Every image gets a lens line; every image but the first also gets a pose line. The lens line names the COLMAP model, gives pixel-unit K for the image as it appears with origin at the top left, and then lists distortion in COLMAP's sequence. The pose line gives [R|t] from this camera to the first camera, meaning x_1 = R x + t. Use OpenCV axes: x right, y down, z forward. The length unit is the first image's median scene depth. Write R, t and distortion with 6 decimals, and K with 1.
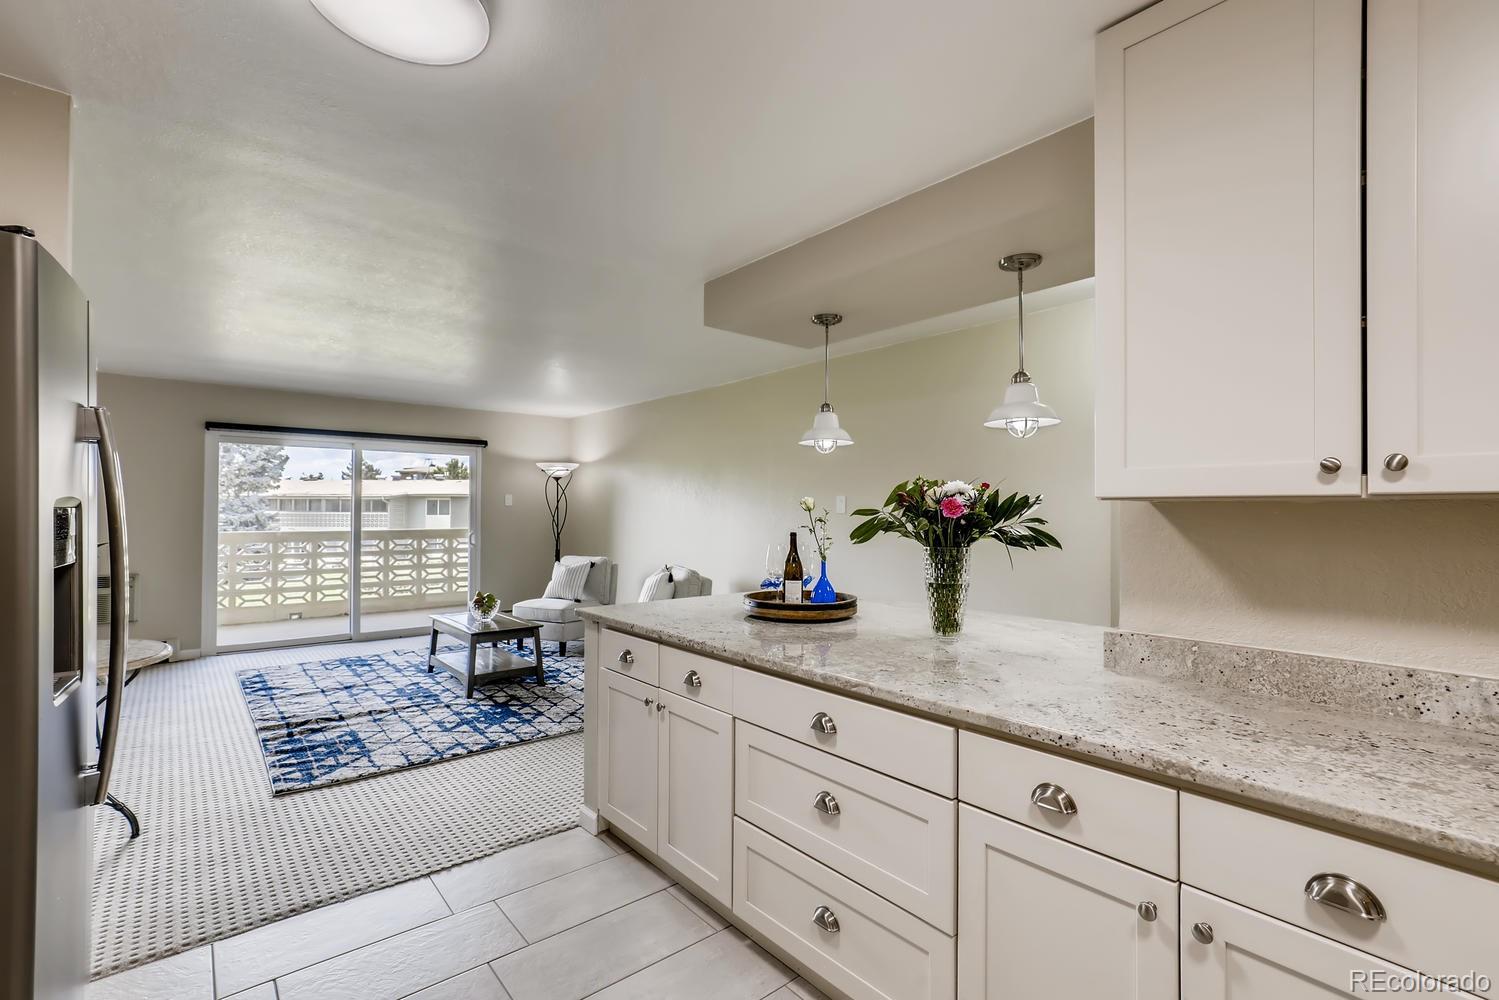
lens RADIAL K [[692.3, 0, 749.6], [0, 692.3, 499.3], [0, 0, 1]] dist [0.004402, -0.001112]
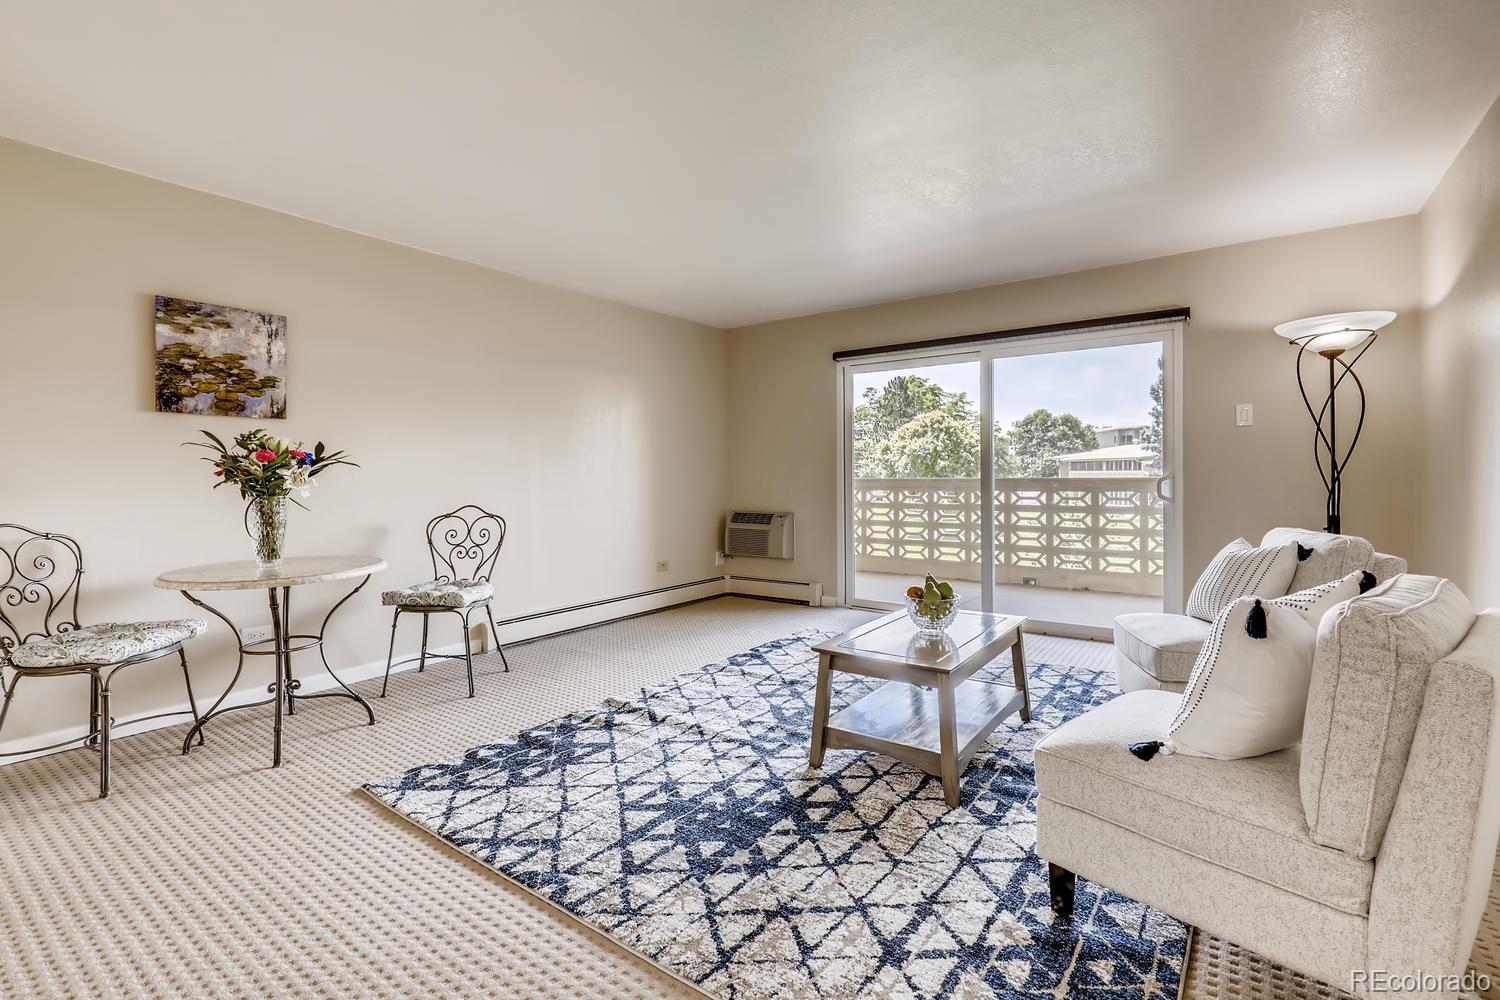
lens RADIAL K [[692.7, 0, 751.9], [0, 692.7, 492.5], [0, 0, 1]] dist [0.004402, -0.001112]
pose [[0.231300, 0.014554, -0.972774, 0.112973], [0.021427, 0.999569, 0.020050, 0.069742], [0.972647, -0.025481, 0.230888, 0.915037]]
